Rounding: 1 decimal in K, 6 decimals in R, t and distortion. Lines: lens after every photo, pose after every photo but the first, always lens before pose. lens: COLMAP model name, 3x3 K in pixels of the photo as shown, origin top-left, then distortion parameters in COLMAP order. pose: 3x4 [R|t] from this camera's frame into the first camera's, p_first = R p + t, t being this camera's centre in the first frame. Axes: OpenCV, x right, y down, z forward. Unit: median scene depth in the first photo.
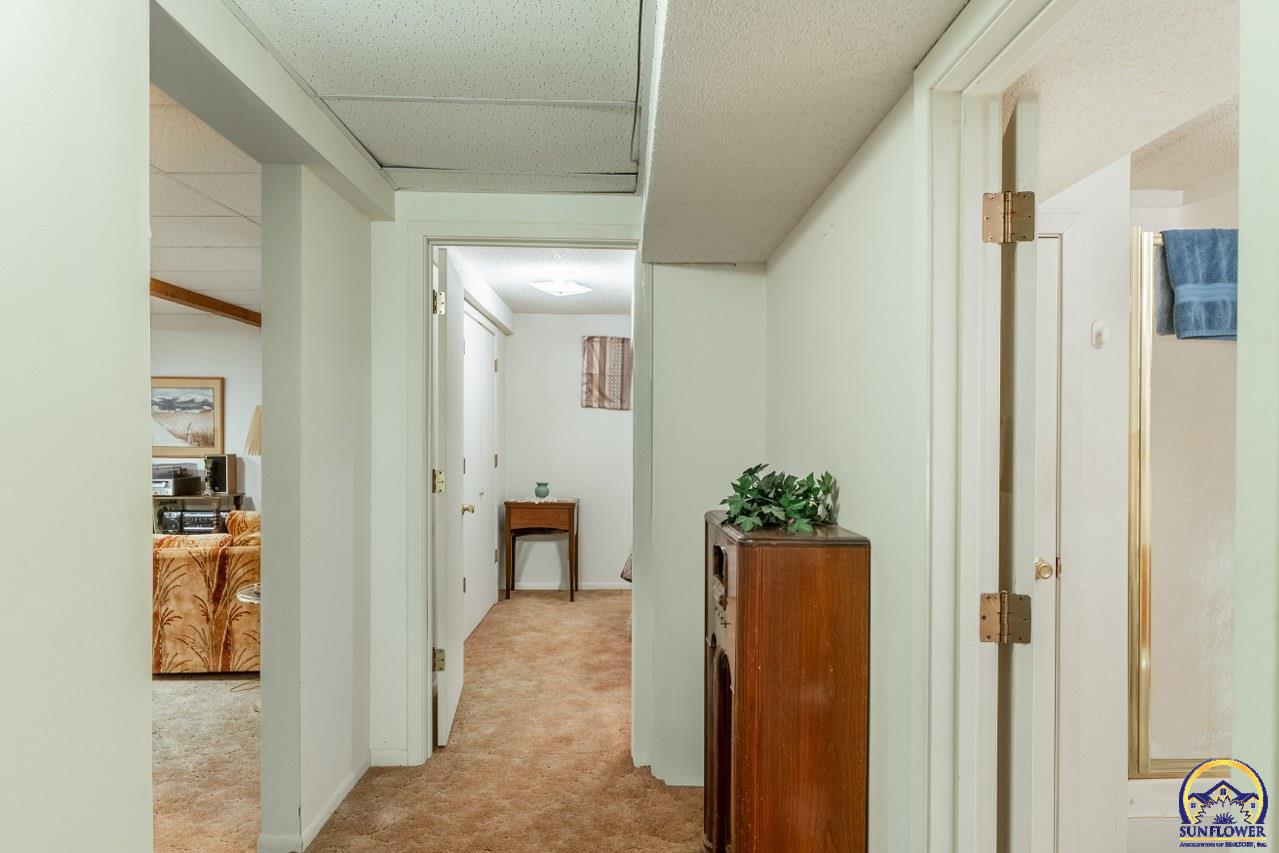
lens RADIAL K [[783.4, 0, 639.9], [0, 783.4, 436.7], [0, 0, 1]] dist [-0.003781, -0.001406]
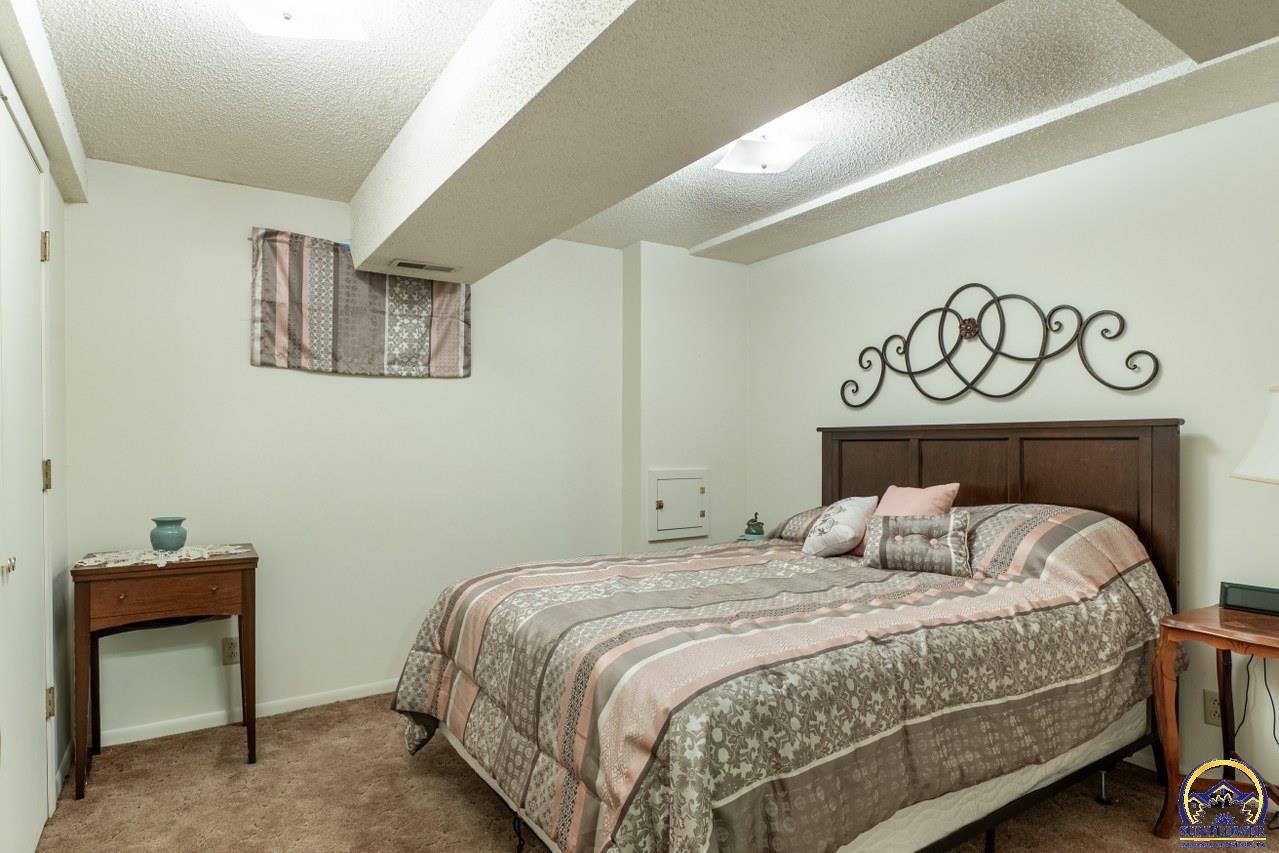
lens RADIAL K [[709.0, 0, 643.9], [0, 709.0, 443.5], [0, 0, 1]] dist [-0.012662, -0.001006]
pose [[0.851499, -0.009728, 0.524266, -0.105144], [0.007979, 0.999953, 0.005595, 0.013945], [-0.524295, -0.000581, 0.851536, 0.498807]]
